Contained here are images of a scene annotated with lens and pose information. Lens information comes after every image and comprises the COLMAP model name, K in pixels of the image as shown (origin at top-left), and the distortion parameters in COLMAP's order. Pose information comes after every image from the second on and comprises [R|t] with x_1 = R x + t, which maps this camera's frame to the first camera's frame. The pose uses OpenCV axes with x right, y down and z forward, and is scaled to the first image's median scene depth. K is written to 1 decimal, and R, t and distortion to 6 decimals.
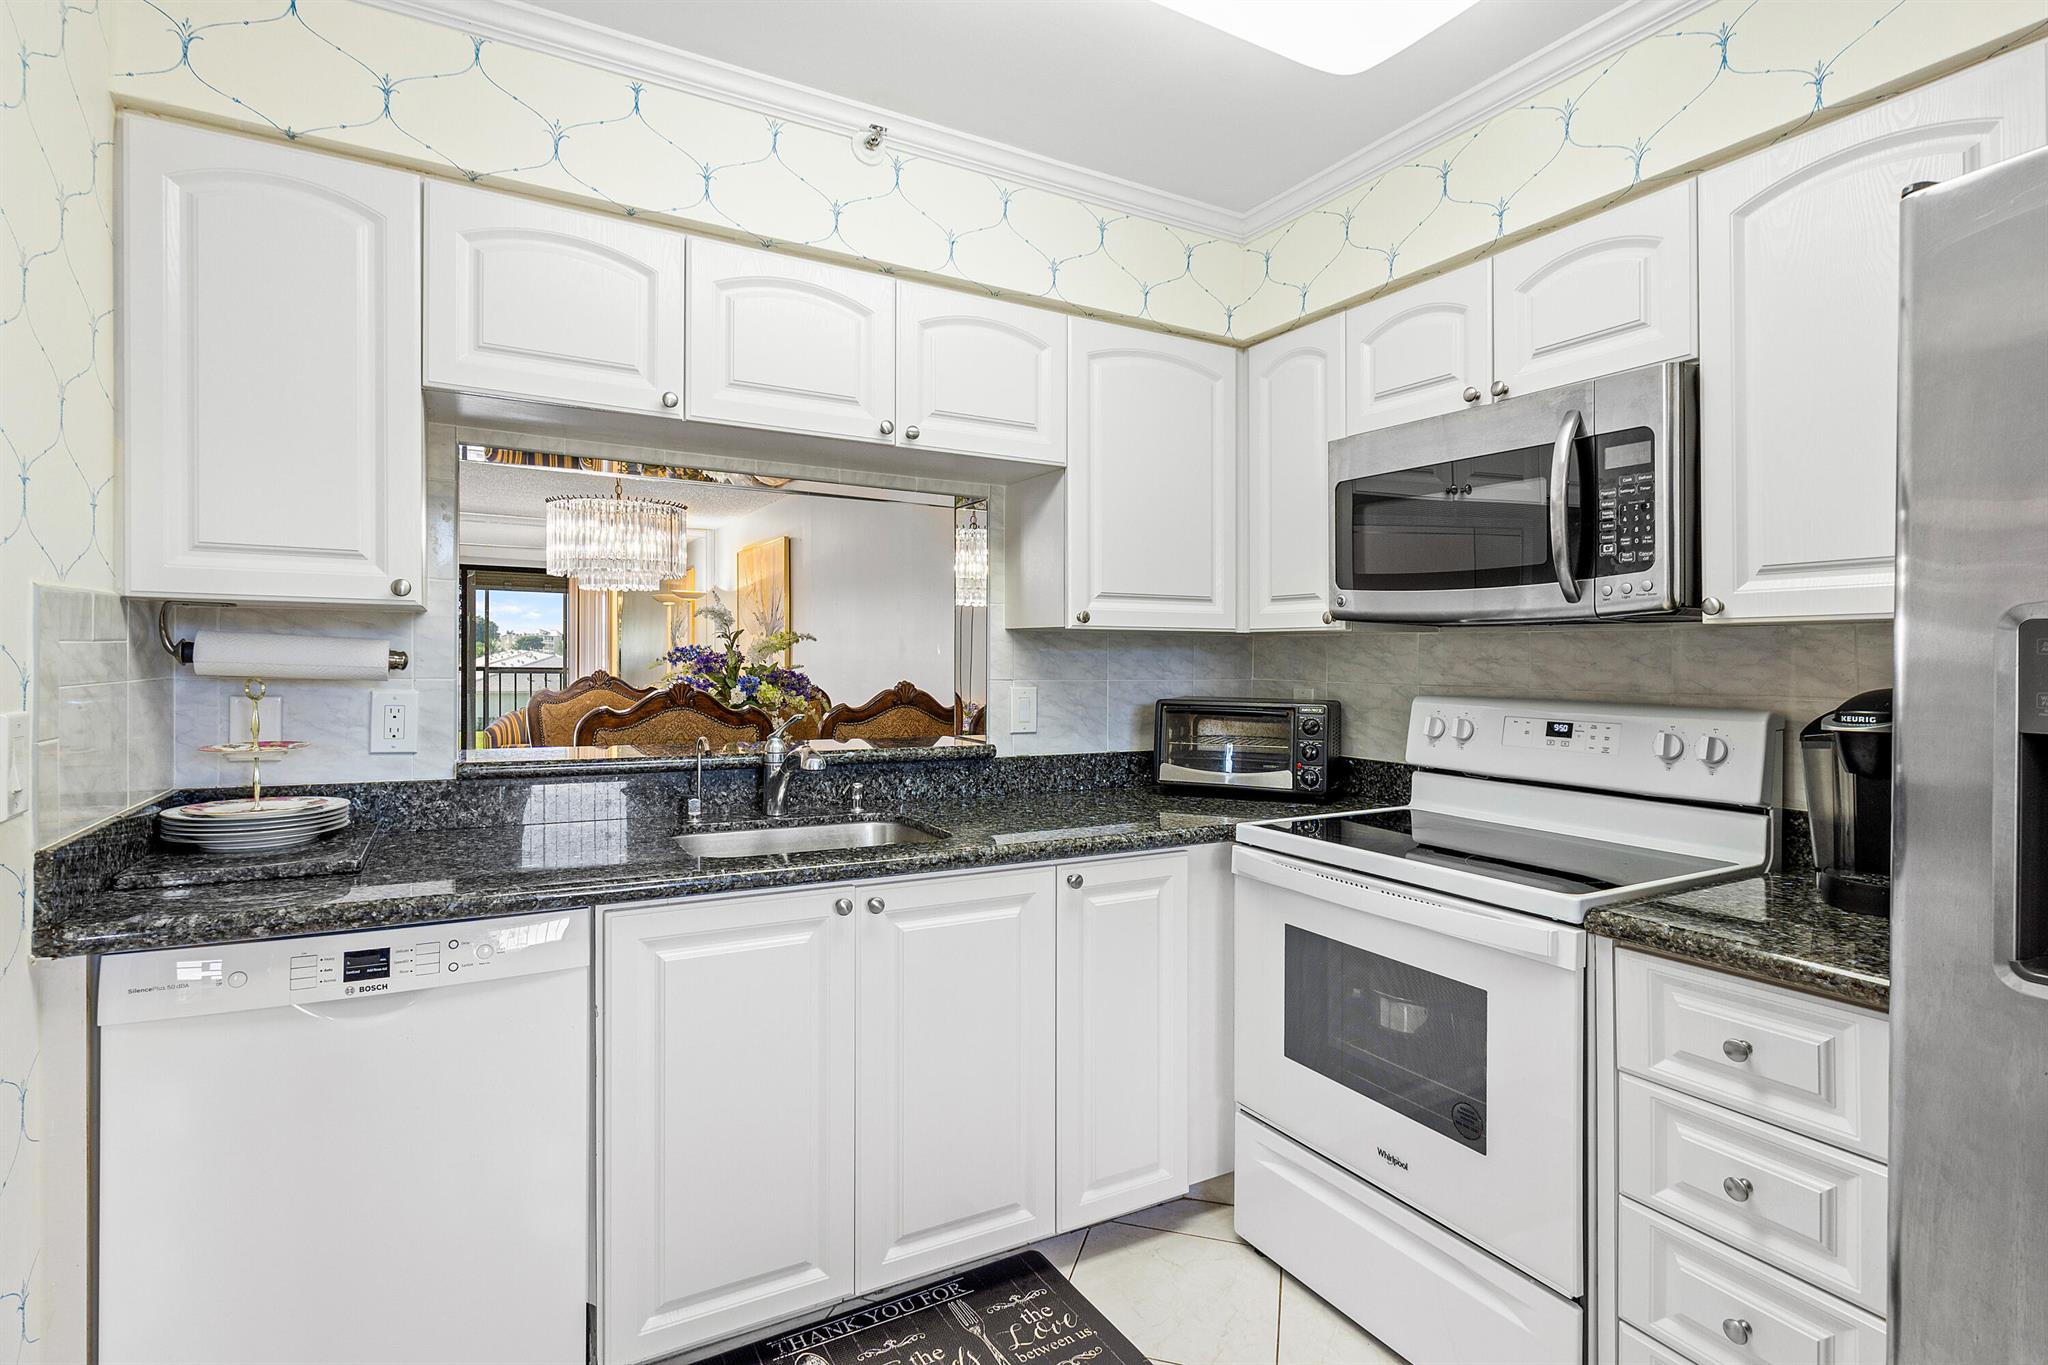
lens RADIAL K [[996.1, 0, 1029.1], [0, 996.1, 659.8], [0, 0, 1]] dist [-0.001066, 0.000177]
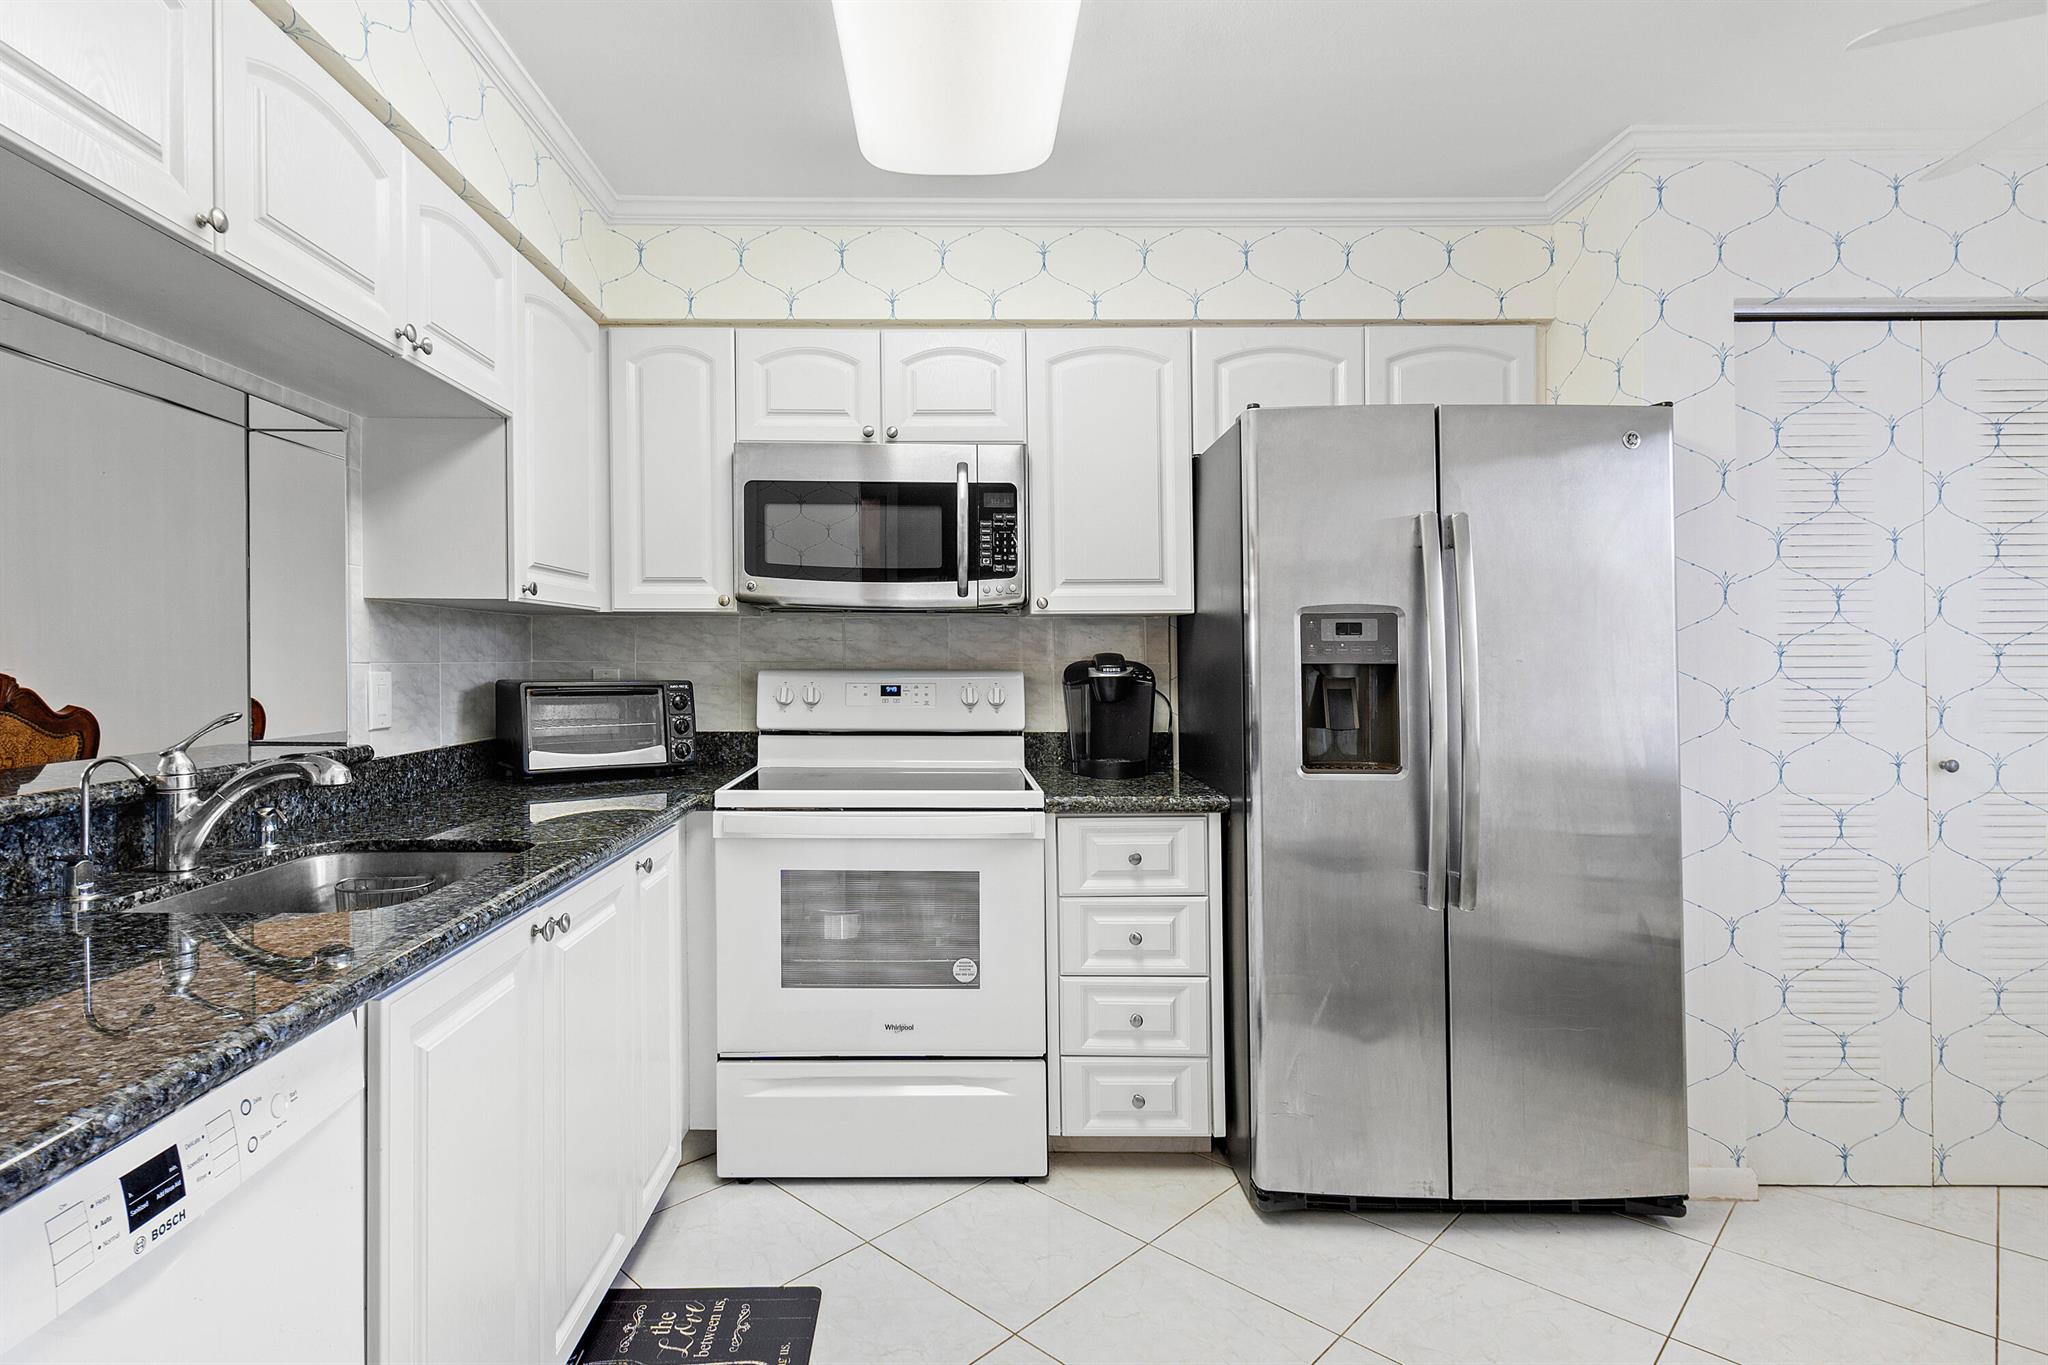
lens RADIAL K [[967.8, 0, 1023.9], [0, 967.8, 639.6], [0, 0, 1]] dist [-0.010074, -0.000430]
pose [[0.487910, 0.005056, 0.872879, -0.530304], [0.006200, 0.999938, -0.009258, 0.014878], [-0.872872, 0.009929, 0.487848, 0.210279]]
